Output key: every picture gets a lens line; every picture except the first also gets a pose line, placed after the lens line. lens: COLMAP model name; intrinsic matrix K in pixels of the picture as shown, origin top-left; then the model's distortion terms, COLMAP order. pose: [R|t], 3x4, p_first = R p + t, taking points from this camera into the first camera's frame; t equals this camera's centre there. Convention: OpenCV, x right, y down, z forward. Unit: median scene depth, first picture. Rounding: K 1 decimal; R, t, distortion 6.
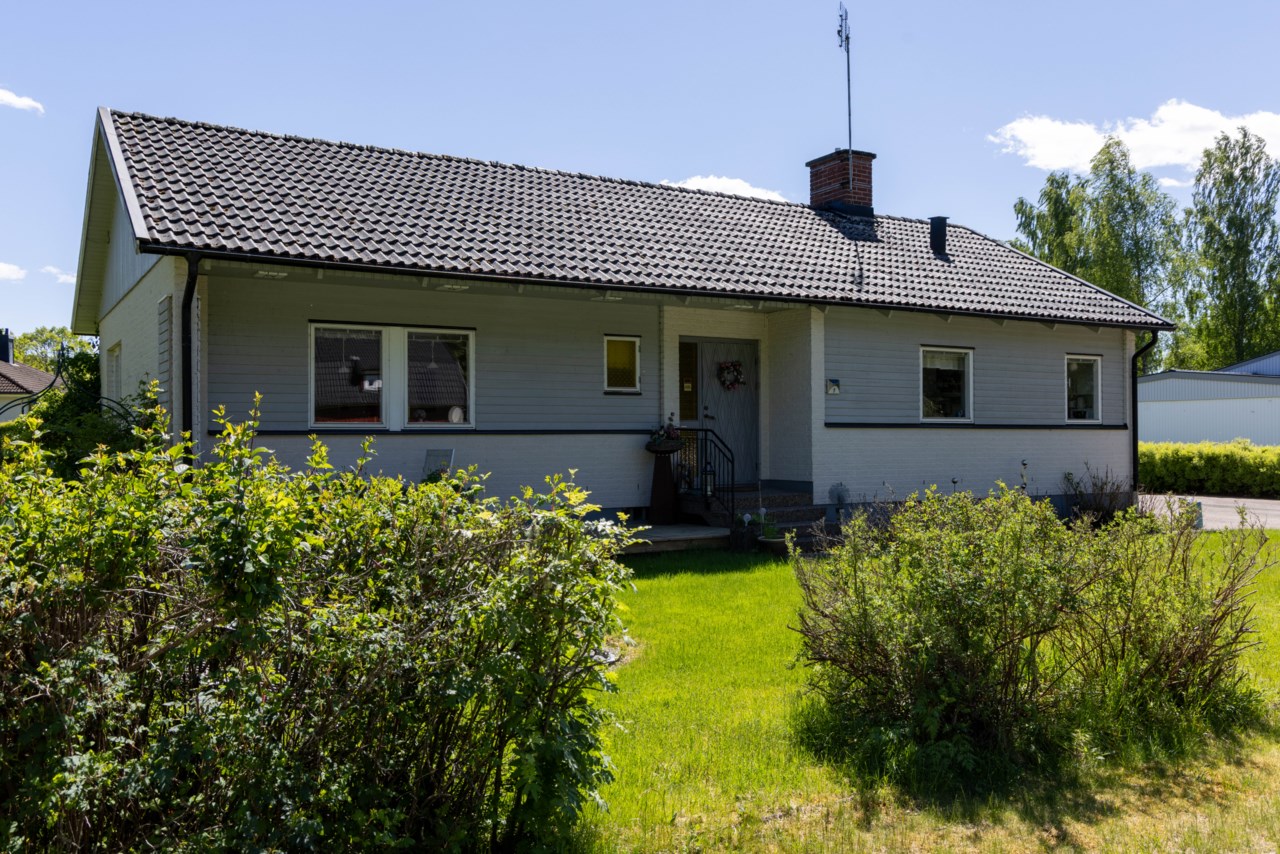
lens RADIAL K [[1128.8, 0, 698.5], [0, 1128.8, 443.9], [0, 0, 1]] dist [-0.044995, 0.000552]
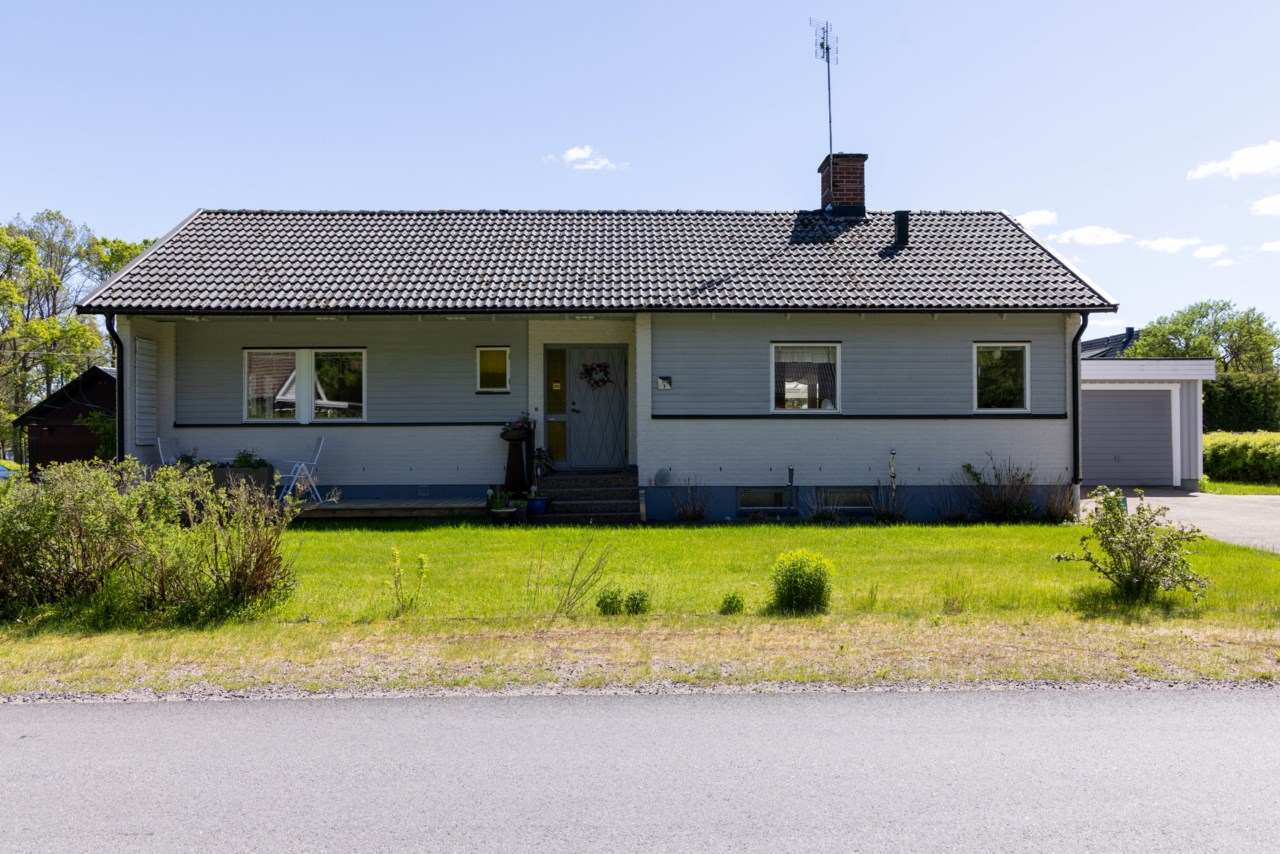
lens RADIAL K [[1128.8, 0, 698.5], [0, 1128.8, 443.9], [0, 0, 1]] dist [-0.044995, 0.000552]
pose [[0.869090, 0.003165, -0.494643, 0.709405], [-0.001240, 0.999990, 0.004220, 0.005611], [0.494652, -0.003054, 0.869086, 0.031585]]
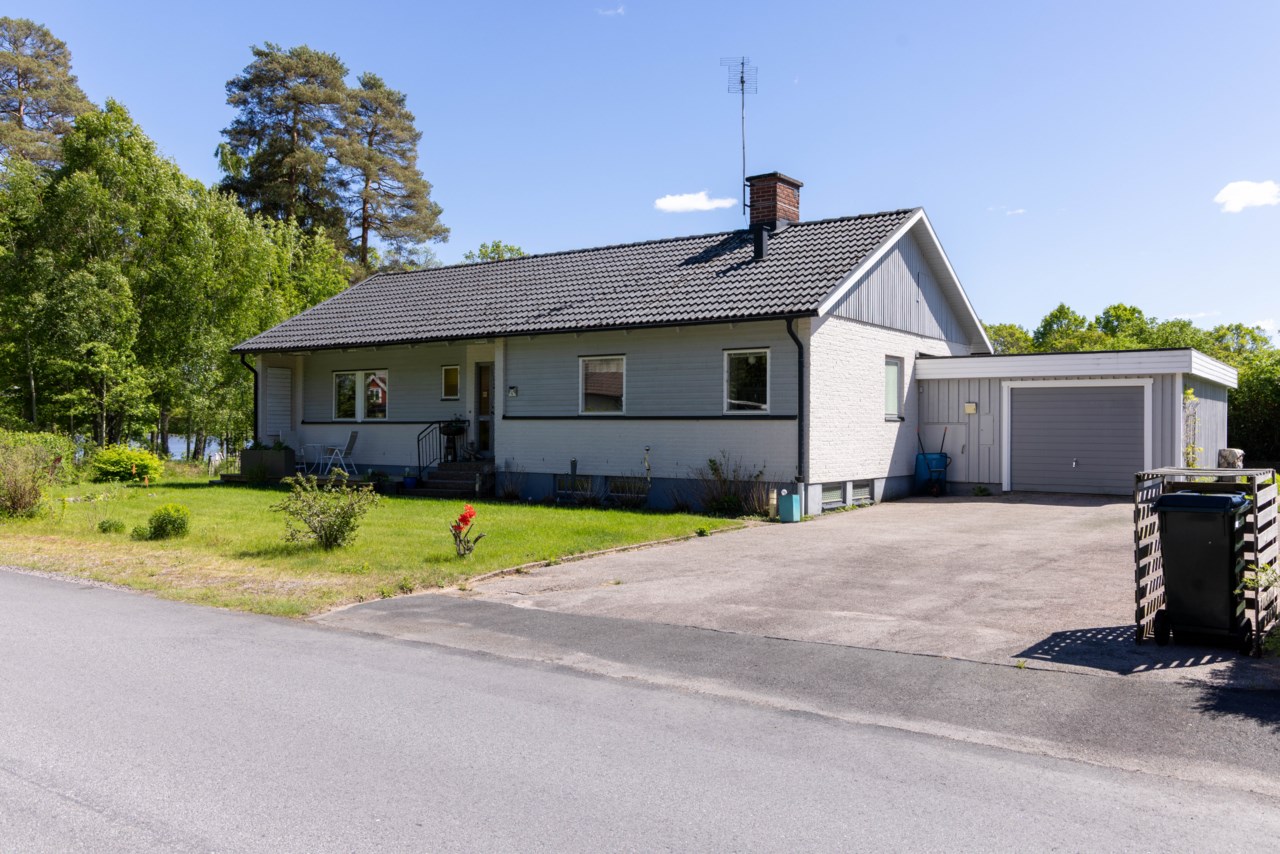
lens RADIAL K [[1212.7, 0, 640.0], [0, 1212.7, 427.0], [0, 0, 1]] dist [-0.005798, -0.000466]
pose [[0.343174, 0.001535, -0.939270, 1.637484], [-0.012048, 0.999924, -0.002767, -0.002383], [0.939194, 0.012266, 0.343167, 0.616908]]
